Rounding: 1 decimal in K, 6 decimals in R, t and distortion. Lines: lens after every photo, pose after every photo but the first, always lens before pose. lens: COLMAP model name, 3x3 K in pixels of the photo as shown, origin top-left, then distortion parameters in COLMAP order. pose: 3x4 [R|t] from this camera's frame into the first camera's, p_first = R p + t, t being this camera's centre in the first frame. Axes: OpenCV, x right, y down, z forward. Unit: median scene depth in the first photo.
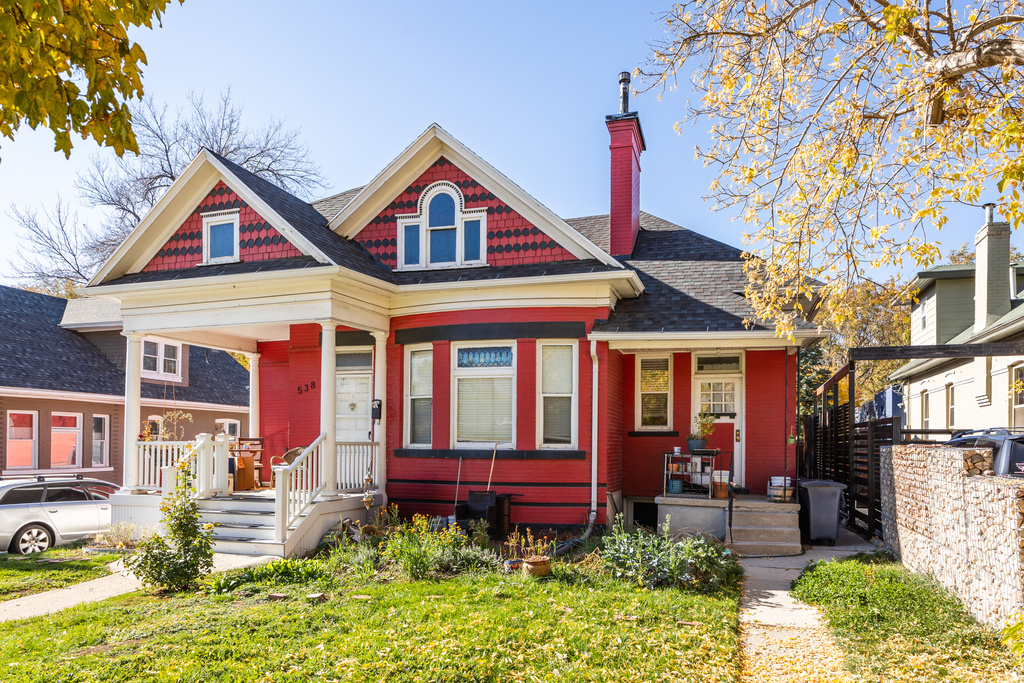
lens RADIAL K [[641.7, 0, 513.0], [0, 641.7, 345.2], [0, 0, 1]] dist [-0.003857, 0.002152]
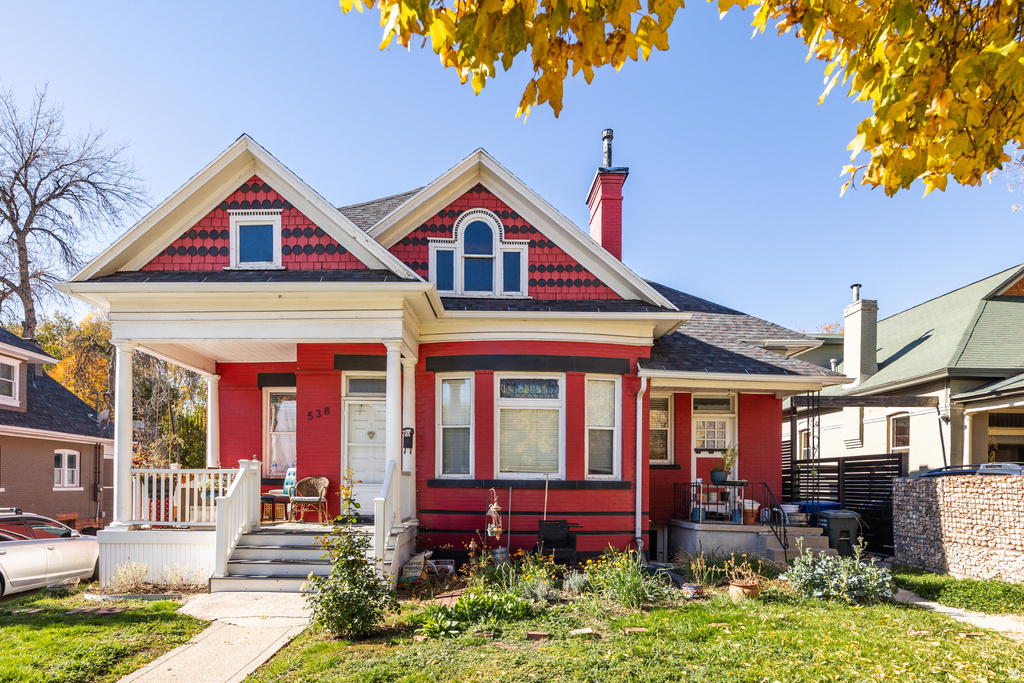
lens RADIAL K [[598.1, 0, 516.8], [0, 598.1, 399.1], [0, 0, 1]] dist [0.005106, -0.005189]
pose [[0.963228, 0.040740, 0.265577, -0.305586], [-0.045631, 0.998883, 0.012268, 0.024202], [-0.264781, -0.023936, 0.964011, 0.097029]]
